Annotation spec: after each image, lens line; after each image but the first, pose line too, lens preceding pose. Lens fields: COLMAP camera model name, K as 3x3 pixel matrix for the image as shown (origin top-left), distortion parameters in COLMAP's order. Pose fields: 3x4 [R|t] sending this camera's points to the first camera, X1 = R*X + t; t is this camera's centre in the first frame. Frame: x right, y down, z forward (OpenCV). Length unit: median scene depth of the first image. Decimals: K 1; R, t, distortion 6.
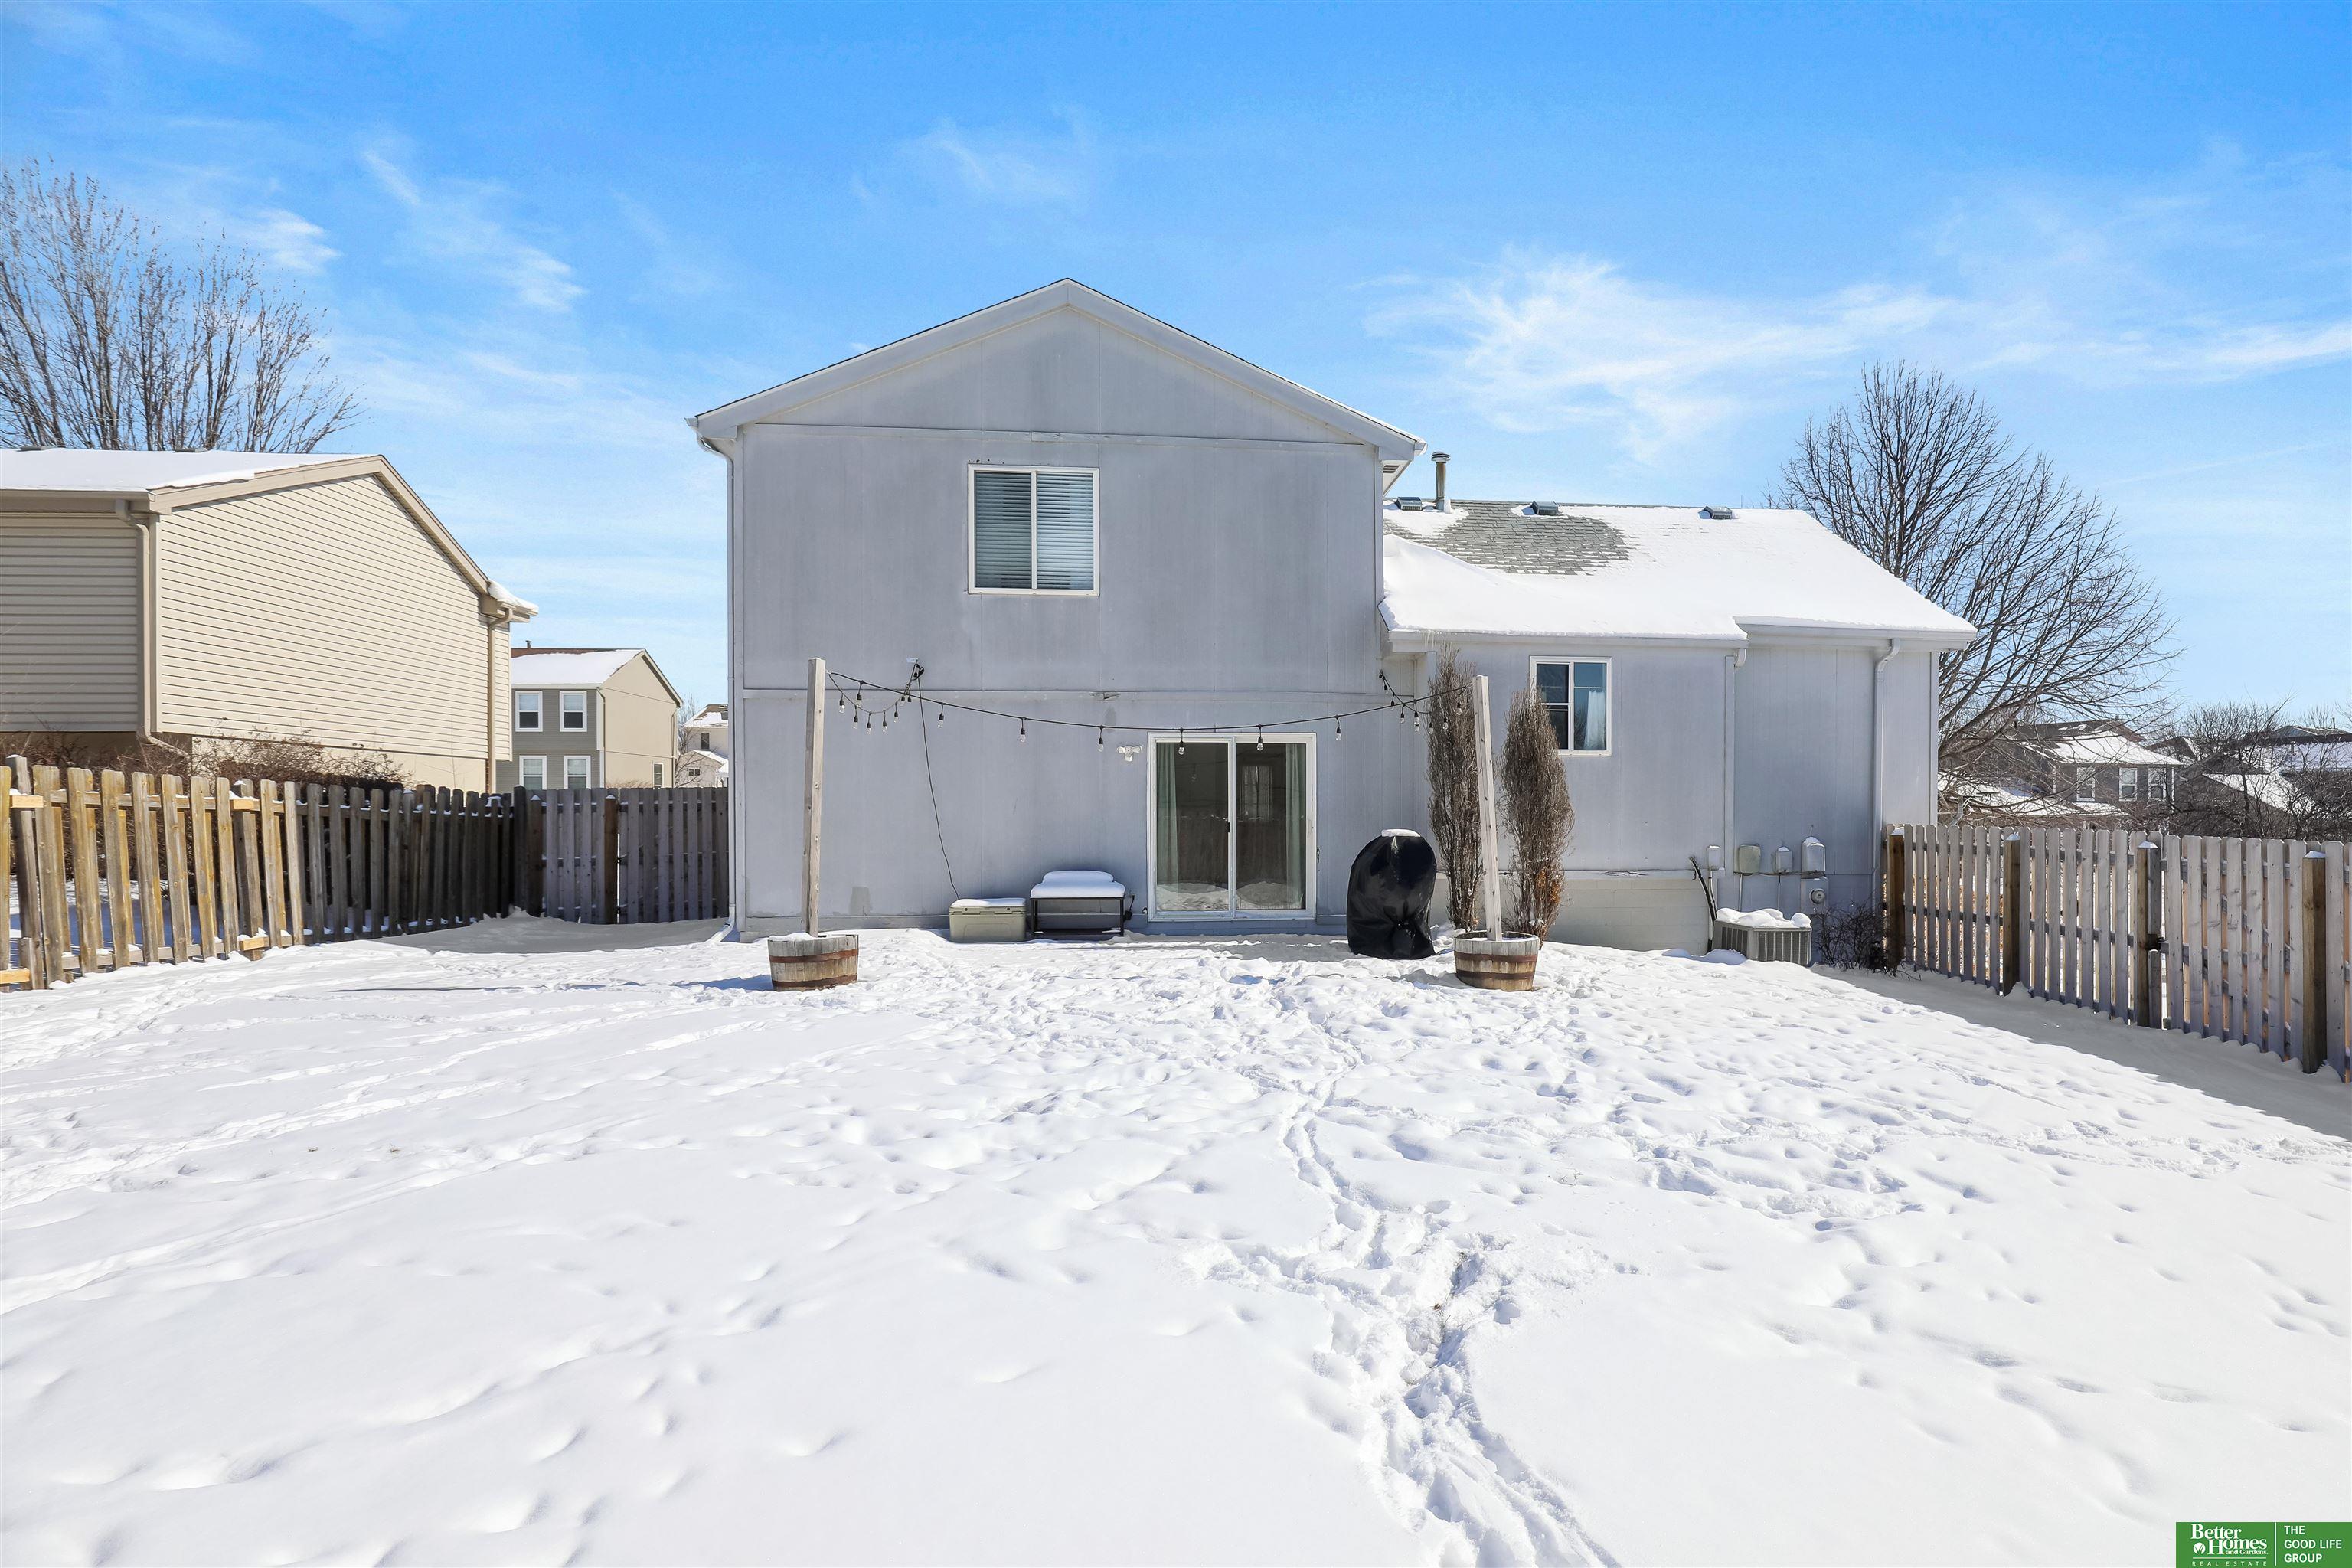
lens RADIAL K [[1361.9, 0, 1239.4], [0, 1361.9, 820.9], [0, 0, 1]] dist [0.004557, -0.000075]
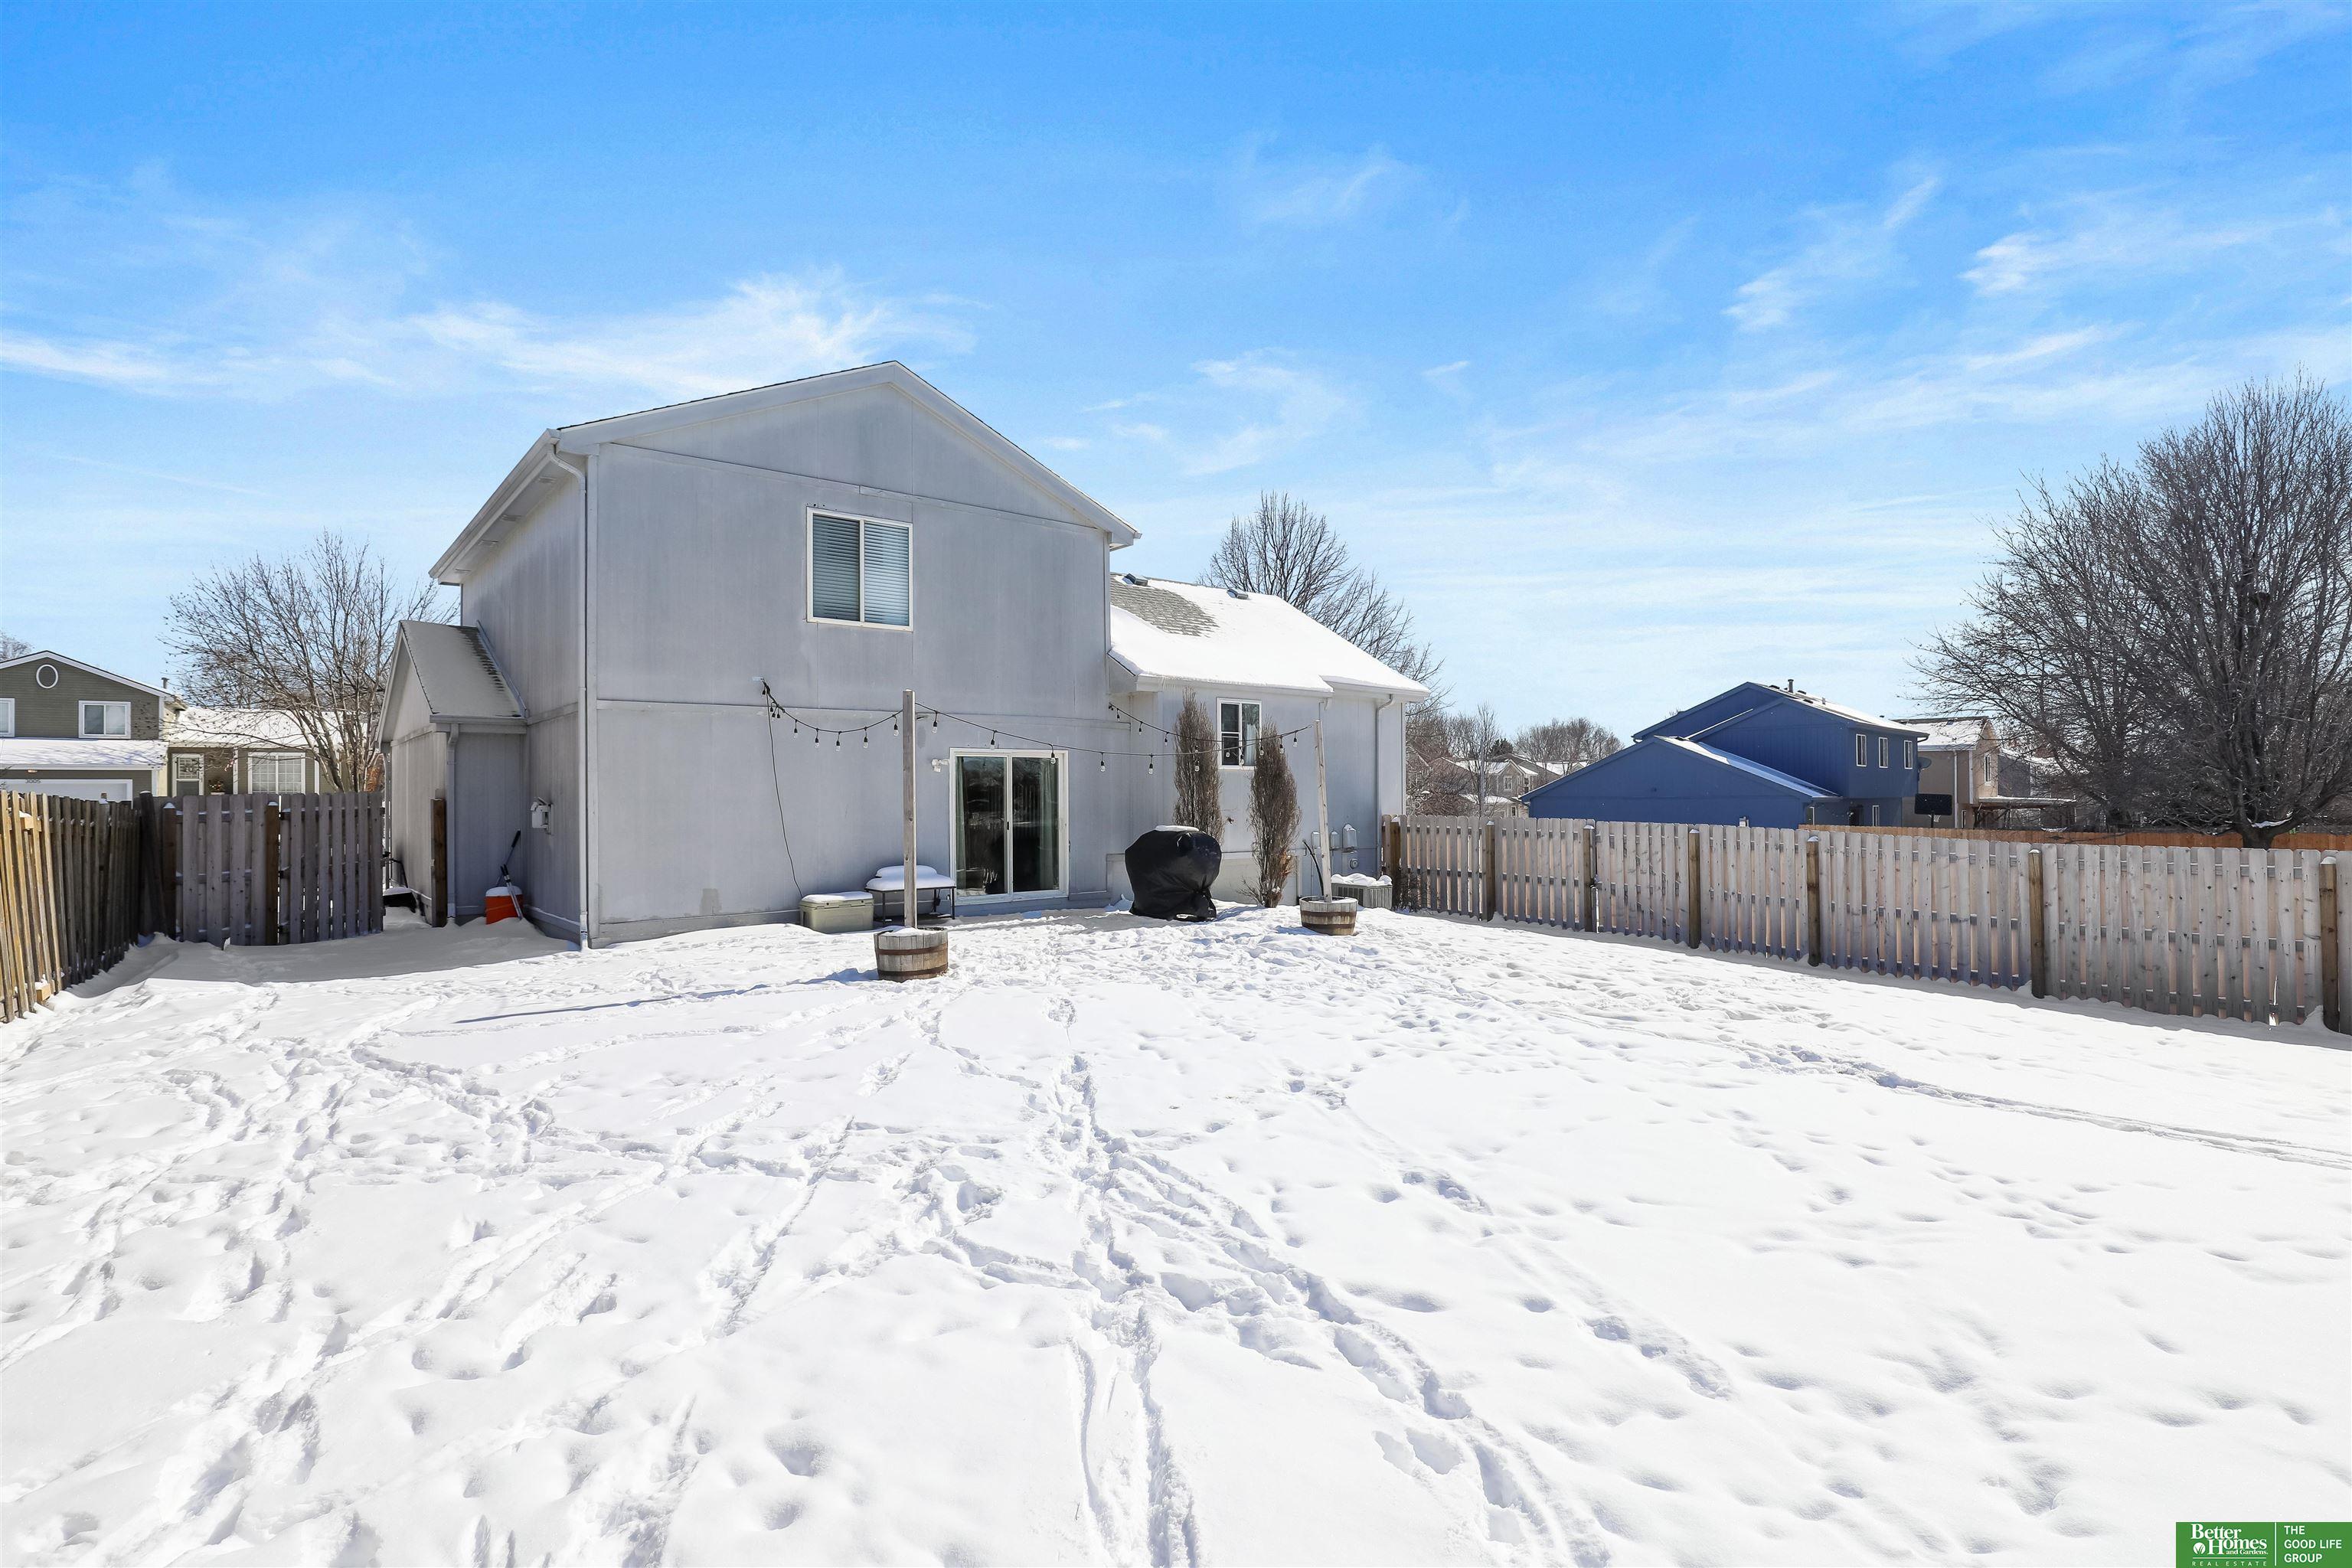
lens RADIAL K [[1175.6, 0, 1176.0], [0, 1175.6, 784.0], [0, 0, 1]] dist [-0.000967, 0.000046]
pose [[0.836783, 0.000036, 0.547535, -0.472635], [0.010058, 0.999830, -0.015437, -0.015672], [-0.547443, 0.018425, 0.836640, 0.028003]]
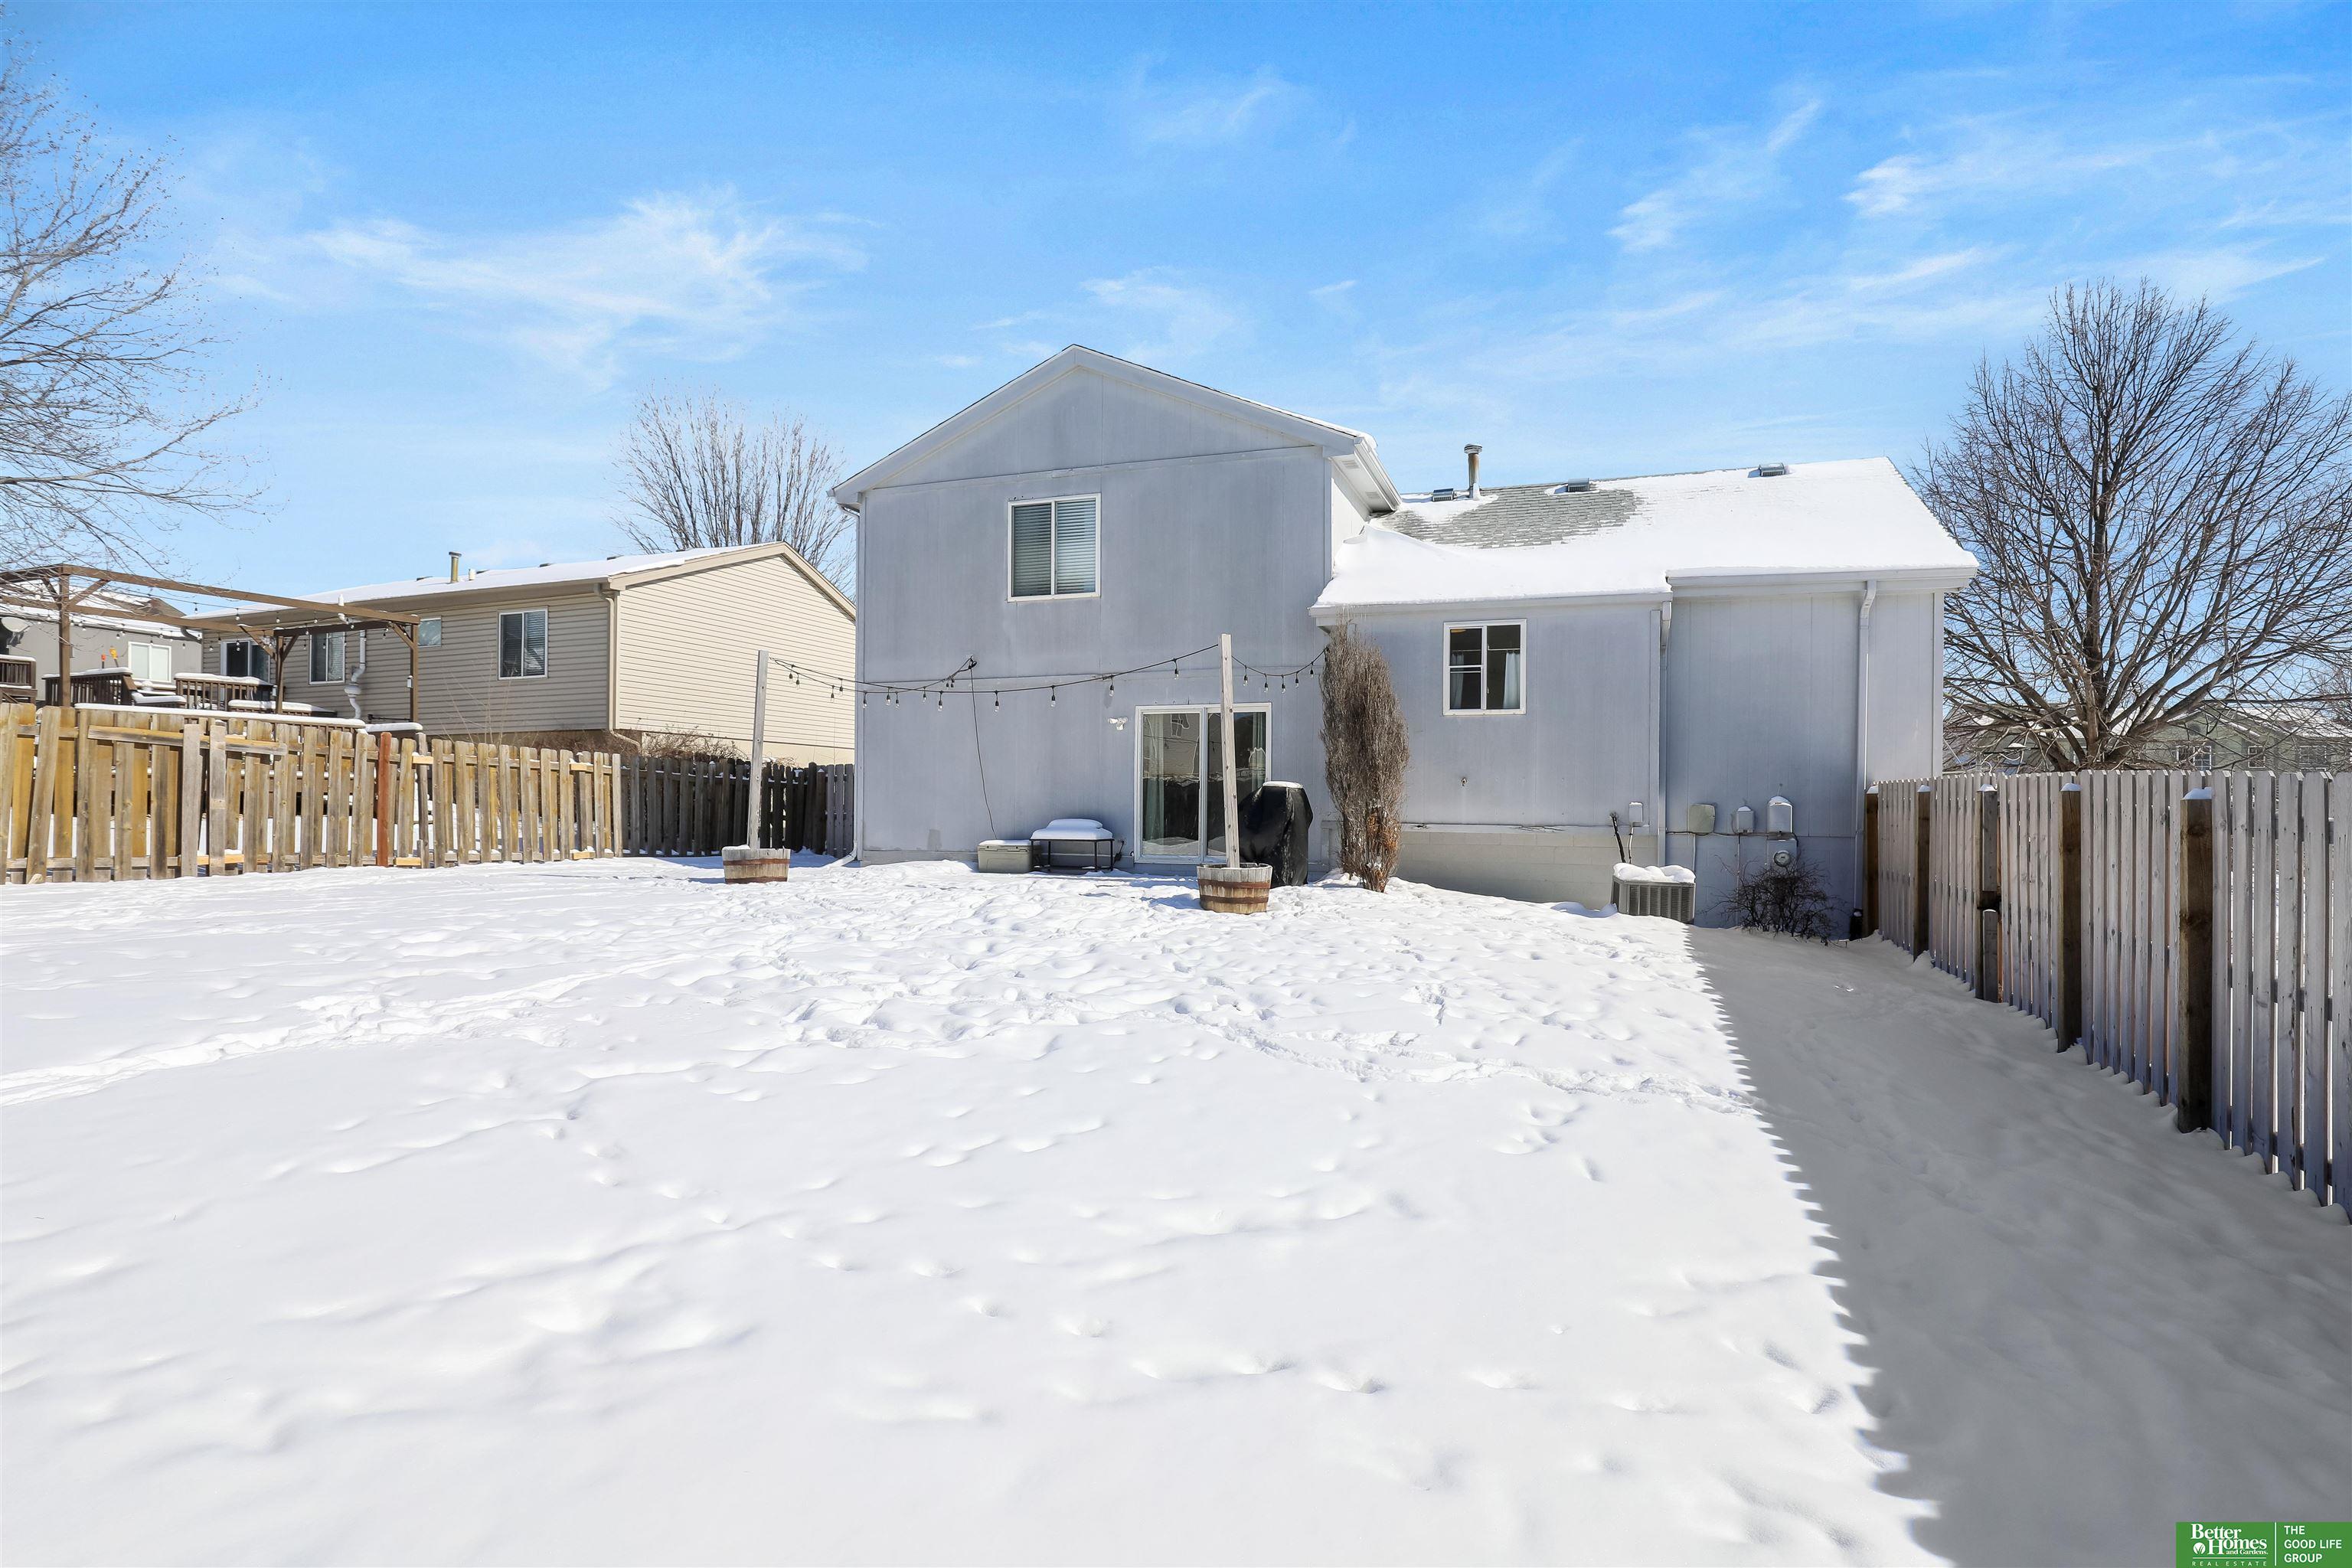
lens RADIAL K [[1169.4, 0, 1181.7], [0, 1169.4, 815.2], [0, 0, 1]] dist [-0.003695, -0.000120]
pose [[0.894392, 0.009457, -0.447183, 0.440274], [-0.012562, 0.999913, -0.003981, 0.035752], [0.447107, 0.009178, 0.894434, 0.090746]]
